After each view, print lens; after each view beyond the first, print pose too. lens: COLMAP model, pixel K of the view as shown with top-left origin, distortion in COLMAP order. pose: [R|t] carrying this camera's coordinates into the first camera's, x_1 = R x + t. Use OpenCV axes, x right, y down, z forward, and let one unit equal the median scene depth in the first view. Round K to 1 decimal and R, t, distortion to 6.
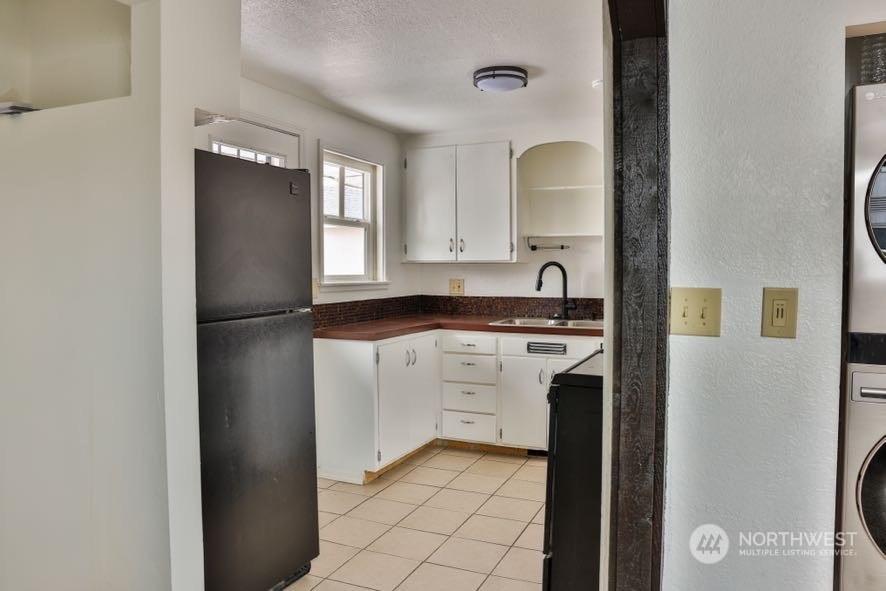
lens RADIAL K [[647.8, 0, 442.5], [0, 647.8, 292.5], [0, 0, 1]] dist [-0.101792, 0.060206]
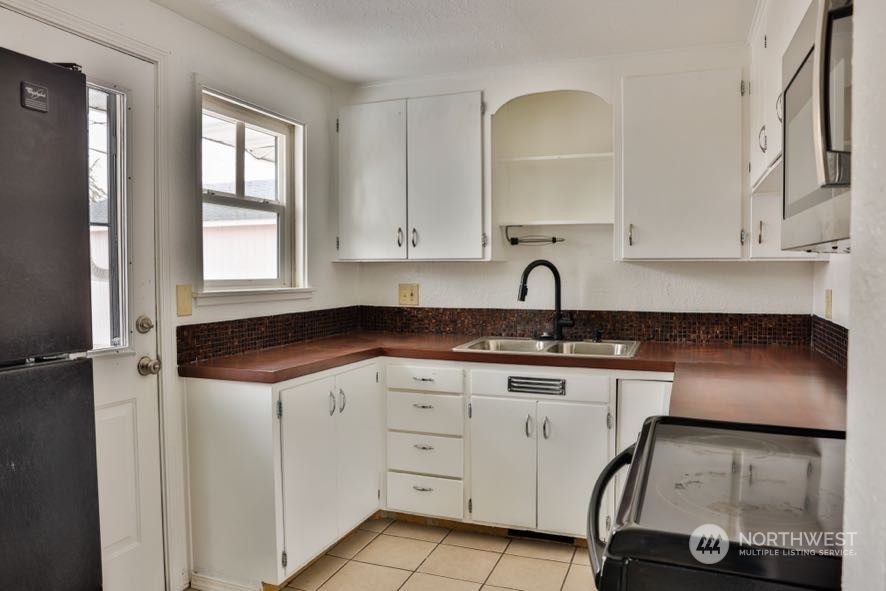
lens RADIAL K [[647.8, 0, 450.2], [0, 647.8, 295.7], [0, 0, 1]] dist [-0.101792, 0.060206]
pose [[0.997767, -0.003585, 0.066700, 0.022188], [0.003462, 0.999992, 0.001953, -0.010242], [-0.066707, -0.001717, 0.997771, 0.295061]]
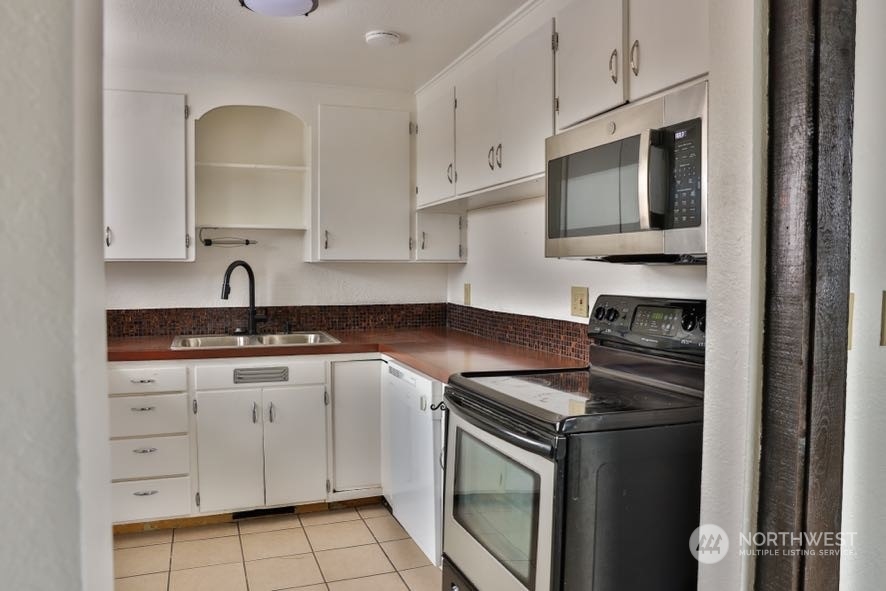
lens RADIAL K [[647.8, 0, 448.8], [0, 647.8, 294.5], [0, 0, 1]] dist [-0.101792, 0.060206]
pose [[0.707931, -0.027866, 0.705731, -0.195724], [0.026903, 0.999560, 0.012480, -0.010530], [-0.705769, 0.010151, 0.708370, 0.286840]]
